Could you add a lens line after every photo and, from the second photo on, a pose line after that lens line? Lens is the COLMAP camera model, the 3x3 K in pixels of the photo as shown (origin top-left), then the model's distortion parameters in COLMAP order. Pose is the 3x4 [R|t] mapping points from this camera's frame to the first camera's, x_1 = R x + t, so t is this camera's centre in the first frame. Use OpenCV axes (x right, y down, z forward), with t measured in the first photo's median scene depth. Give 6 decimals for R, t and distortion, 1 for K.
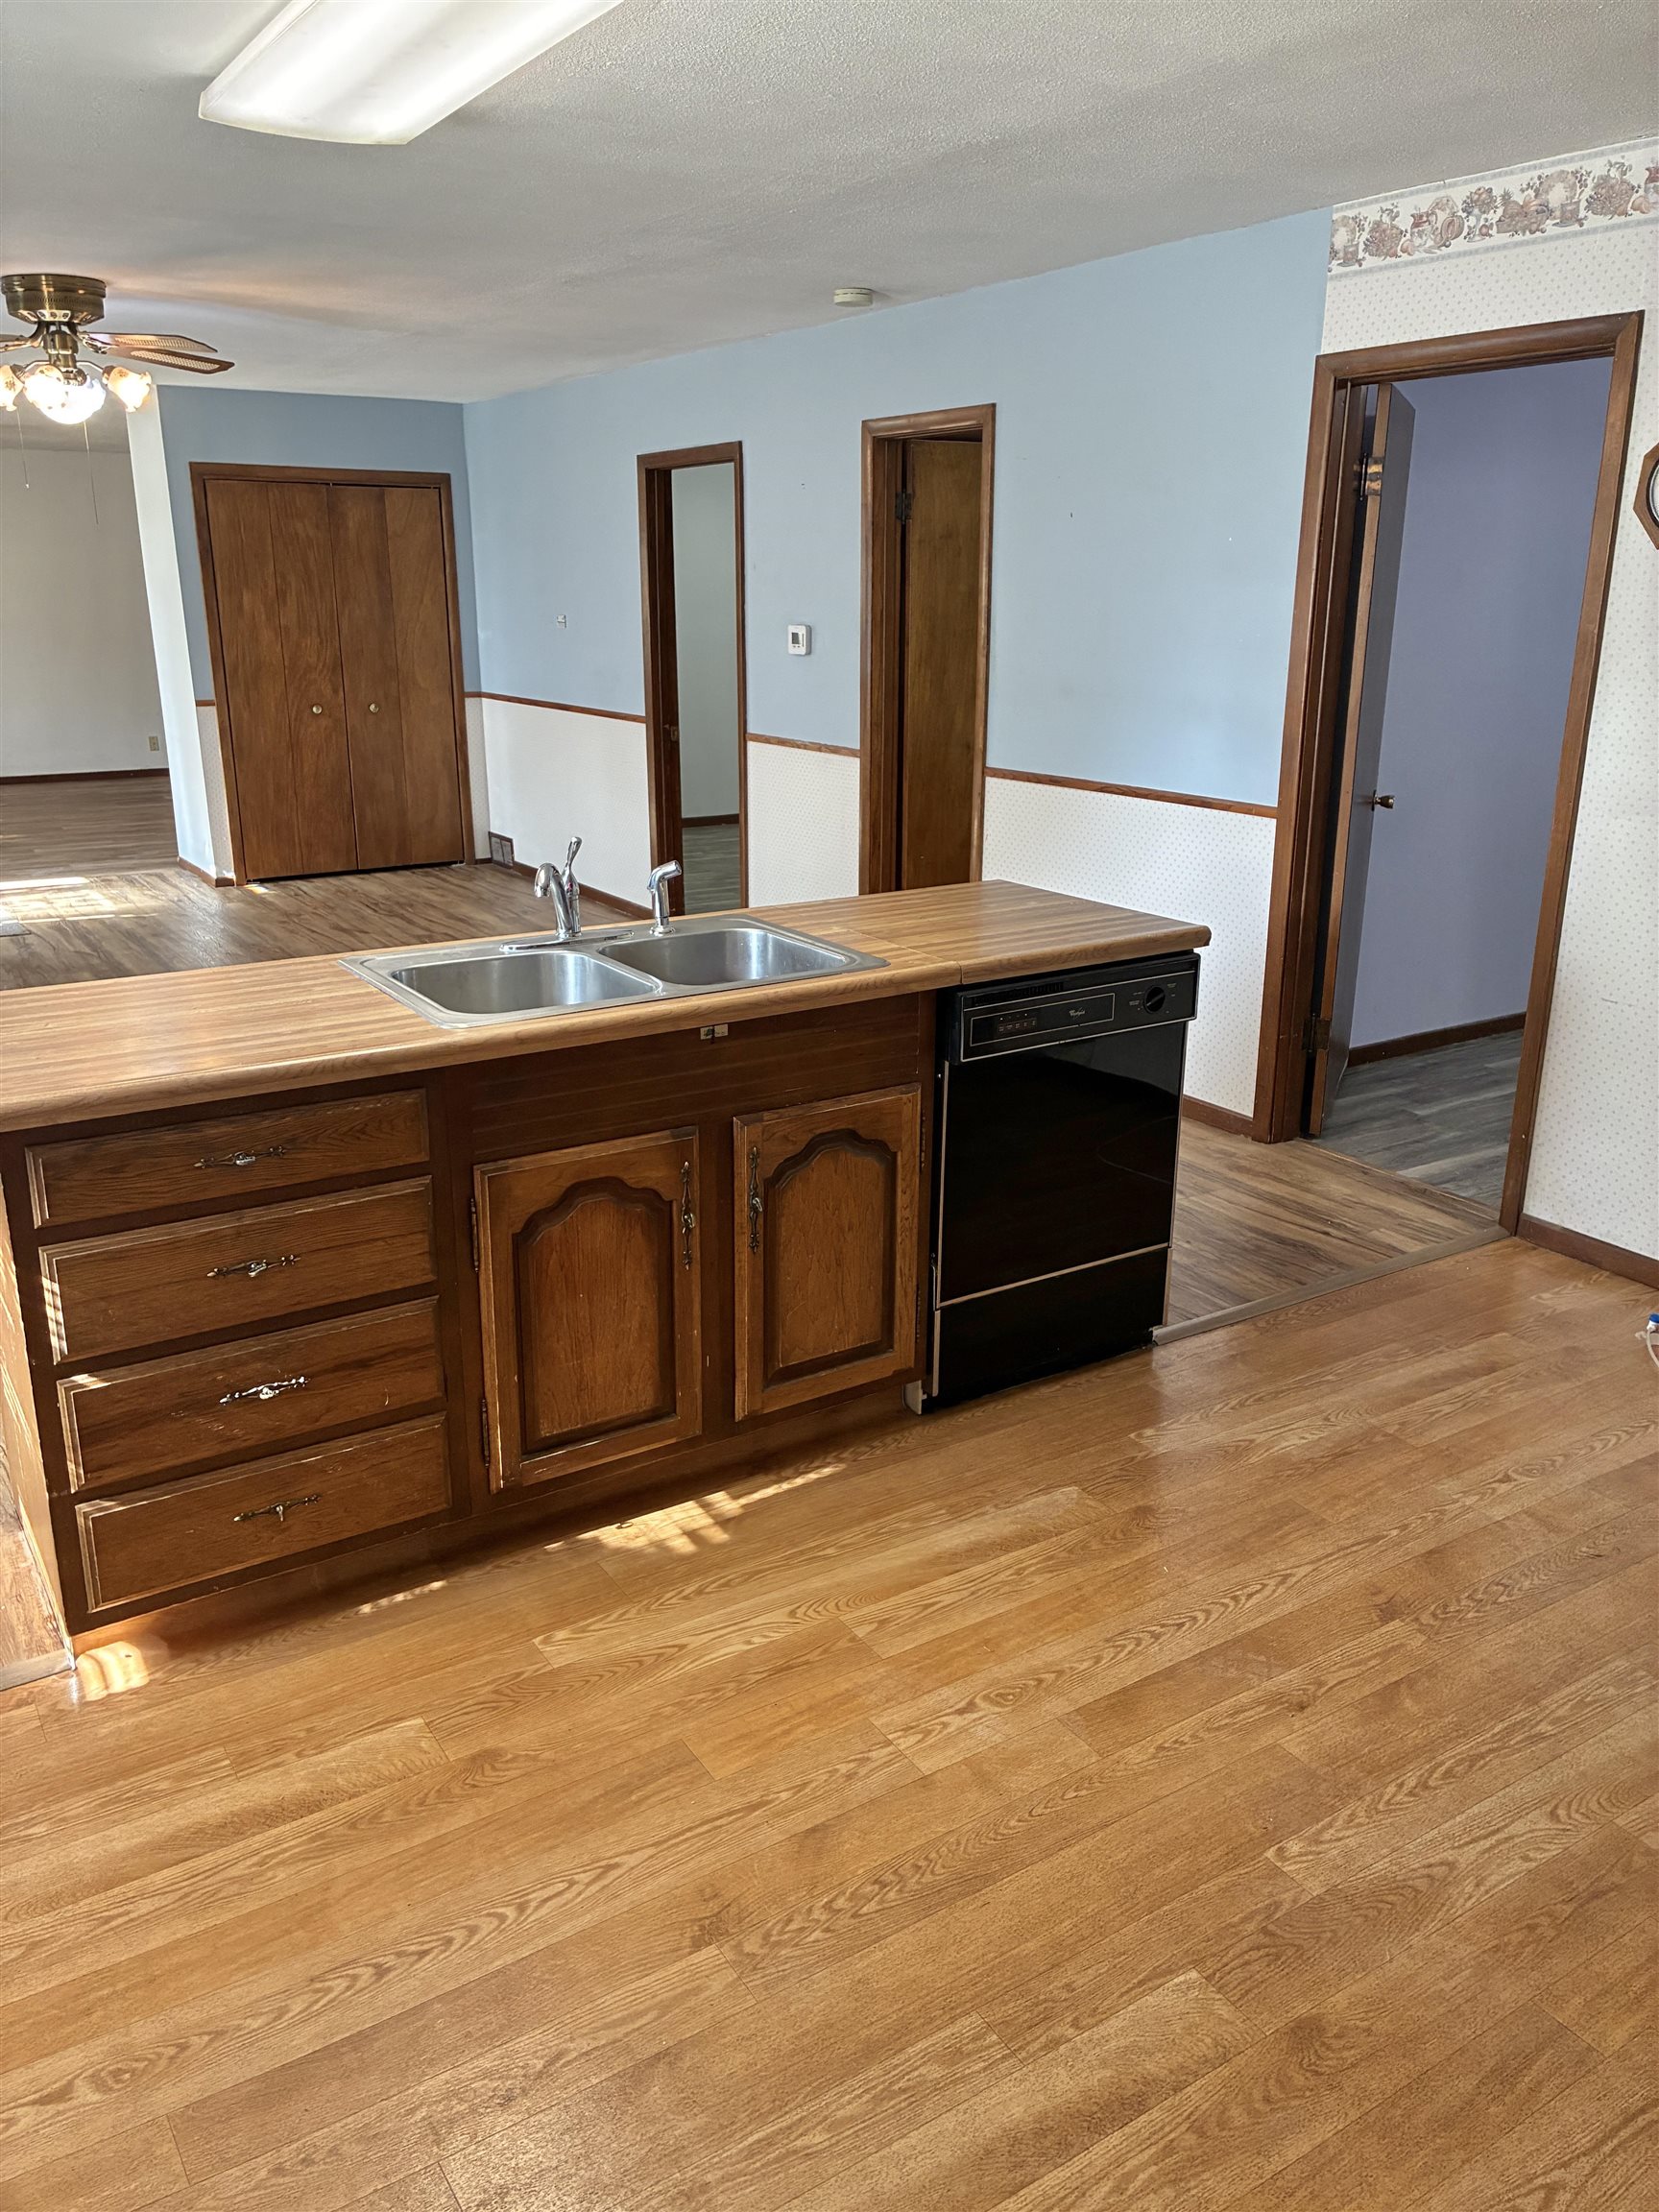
lens RADIAL K [[1671.0, 0, 829.5], [0, 1671.0, 1106.0], [0, 0, 1]] dist [0.037581, -0.034884]
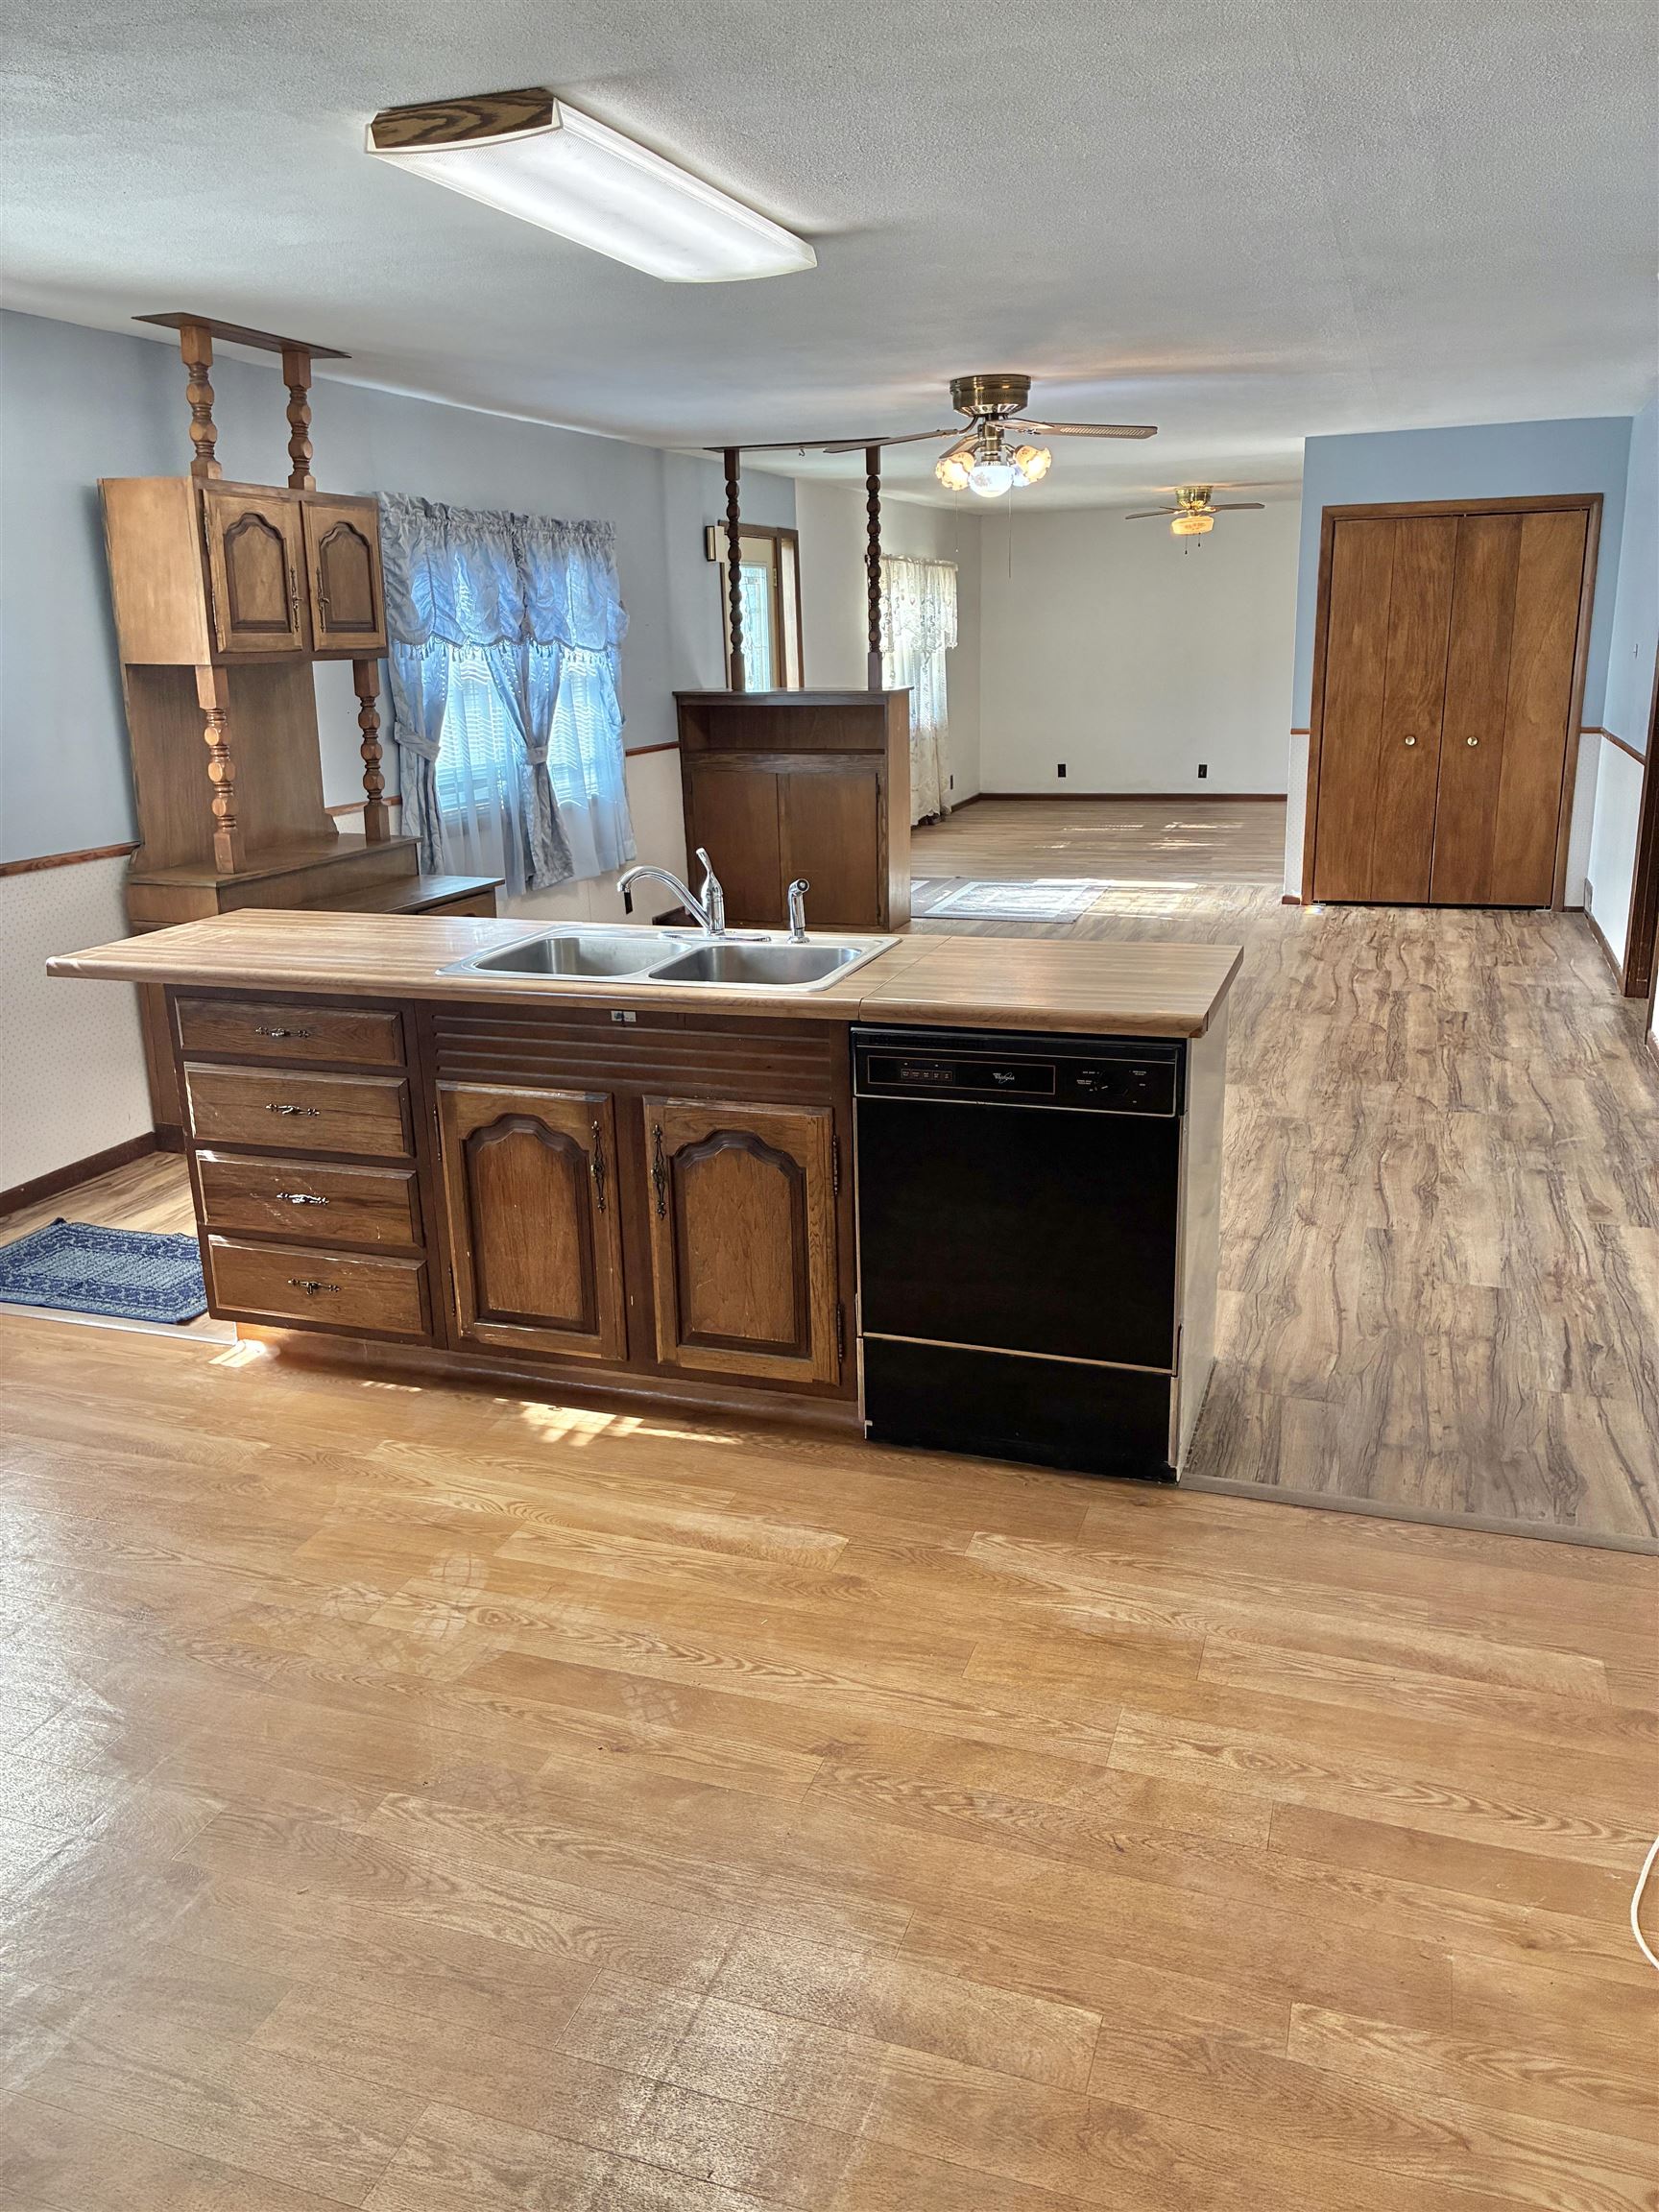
lens RADIAL K [[1671.0, 0, 829.5], [0, 1671.0, 1106.0], [0, 0, 1]] dist [0.037581, -0.034884]
pose [[0.624460, 0.199856, -0.755055, 0.826776], [-0.210690, 0.973976, 0.083554, -0.100711], [0.752104, 0.106906, 0.650316, 0.320306]]
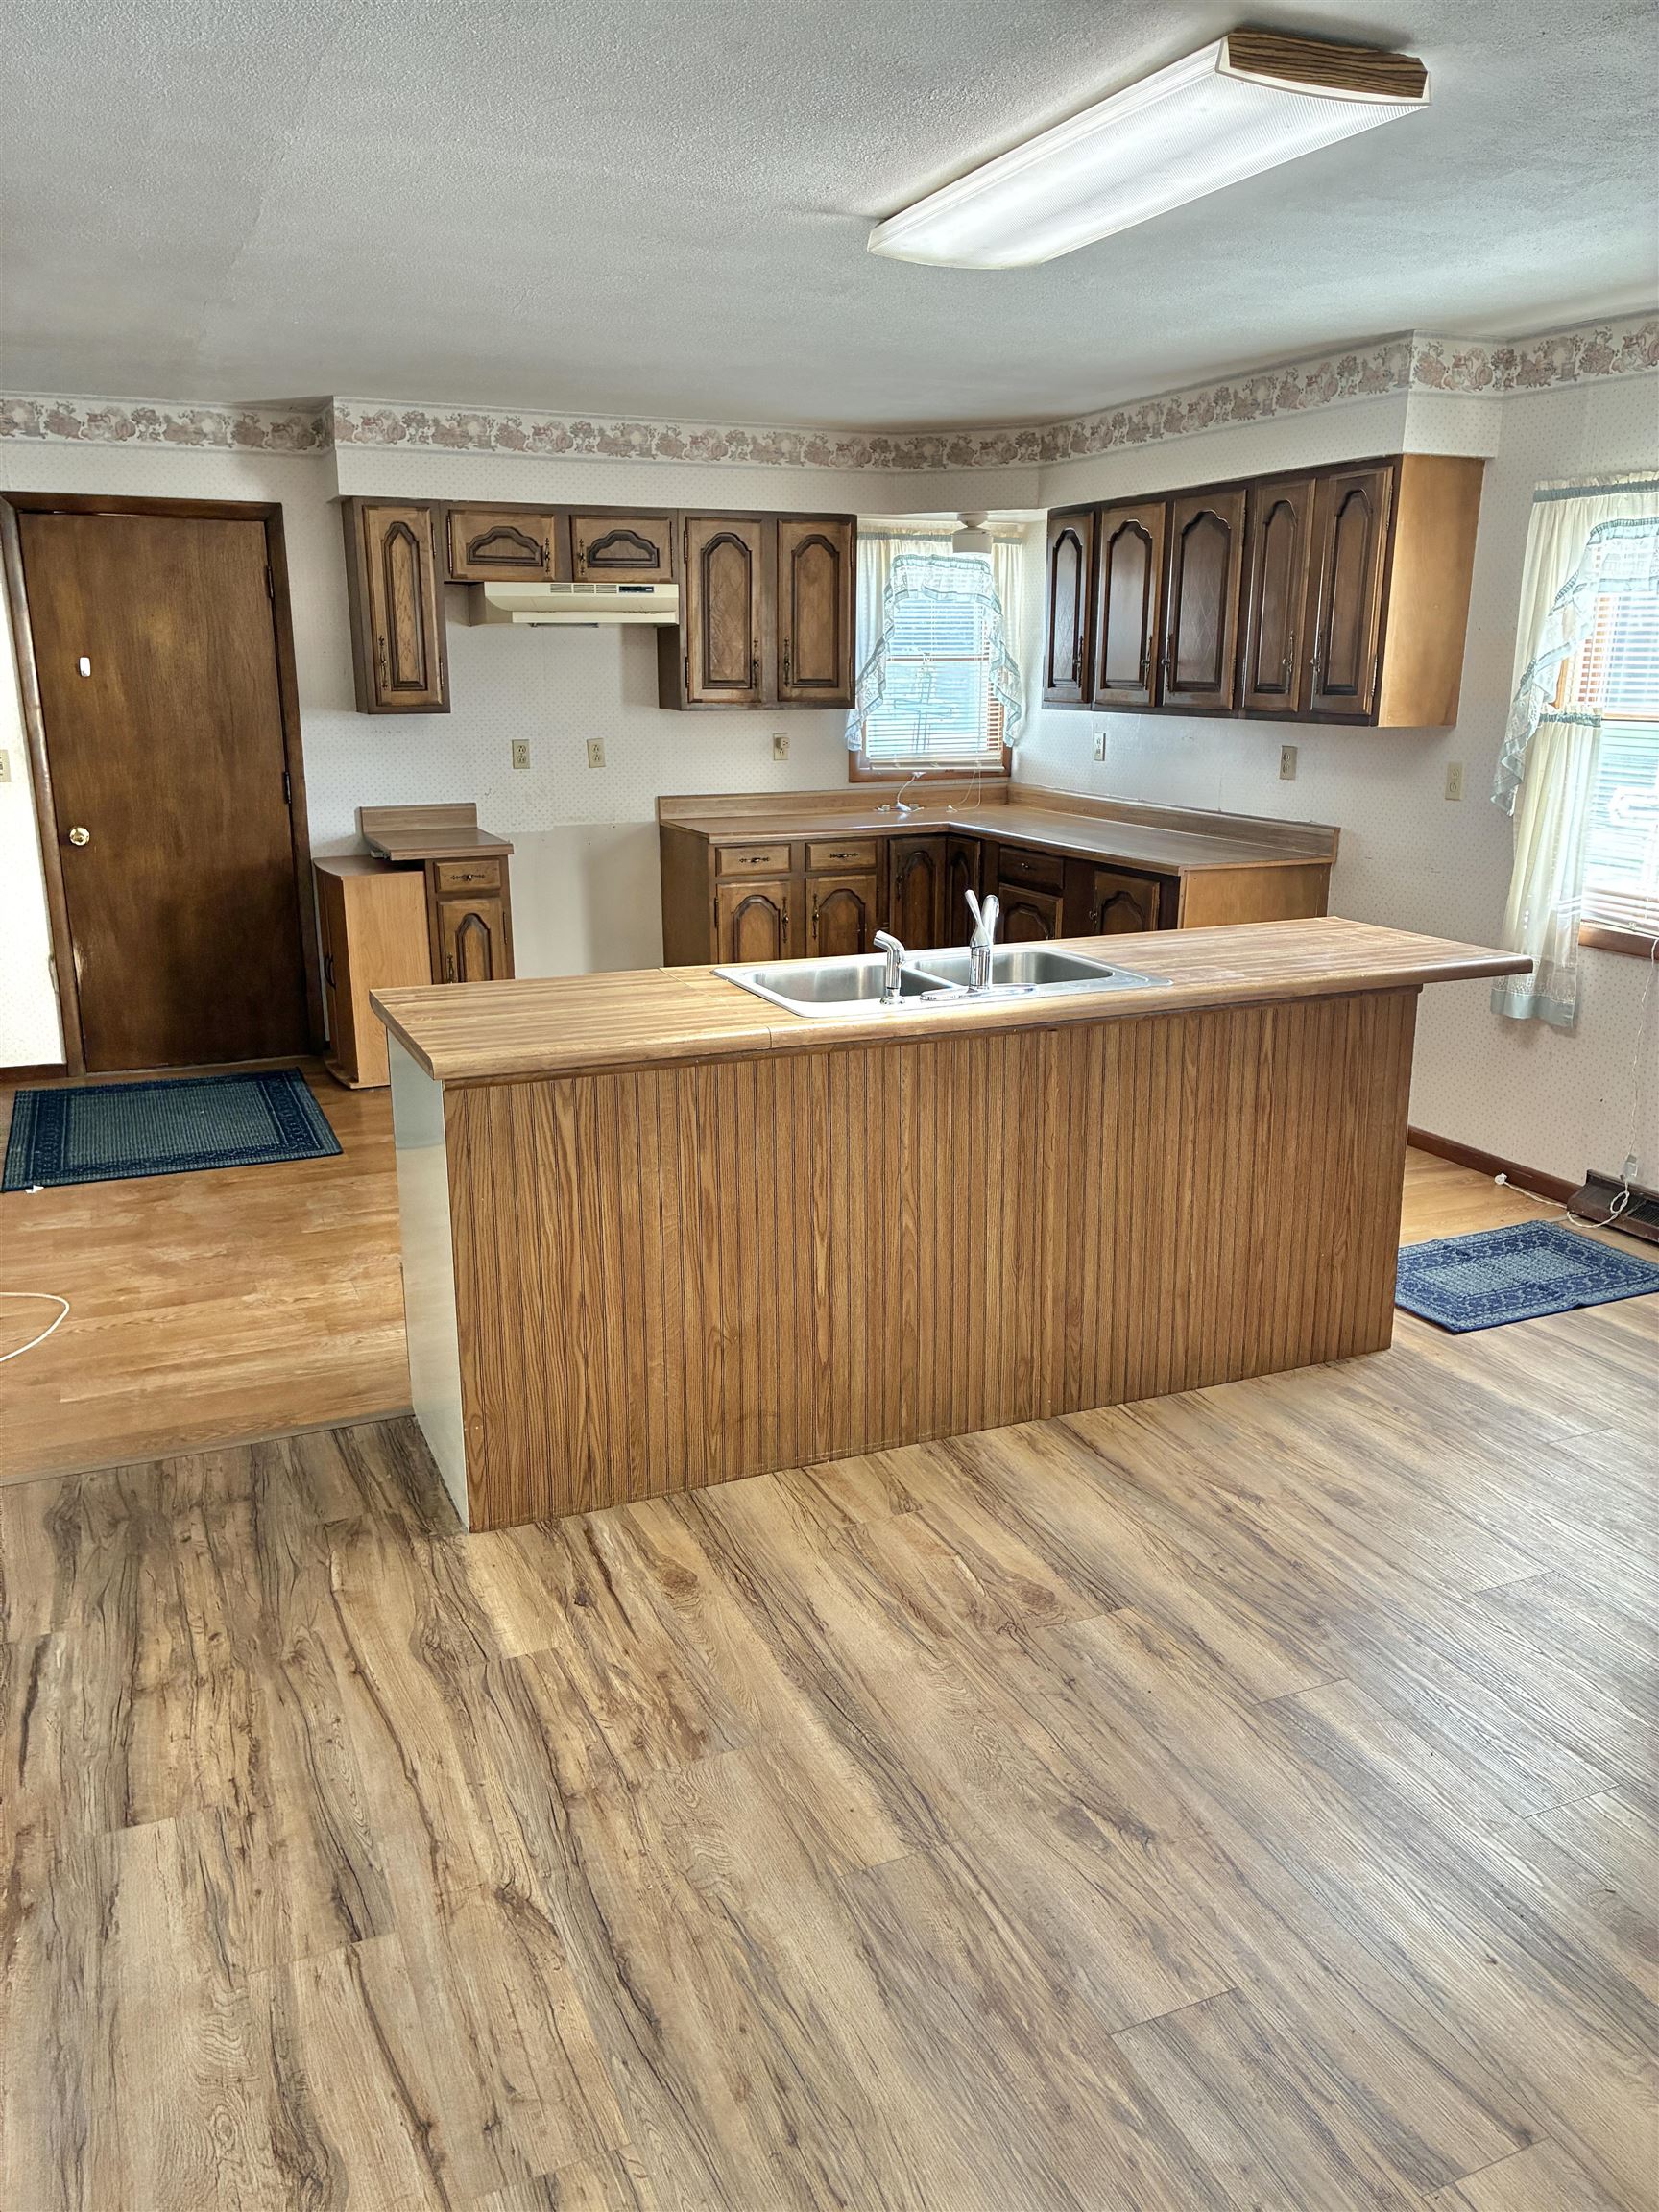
lens RADIAL K [[1671.0, 0, 829.5], [0, 1671.0, 1106.0], [0, 0, 1]] dist [0.037581, -0.034884]
pose [[-0.987683, -0.040823, 0.151049, -0.232656], [0.046187, 0.846281, 0.530731, -0.629474], [-0.149496, 0.531170, -0.833972, 2.007990]]
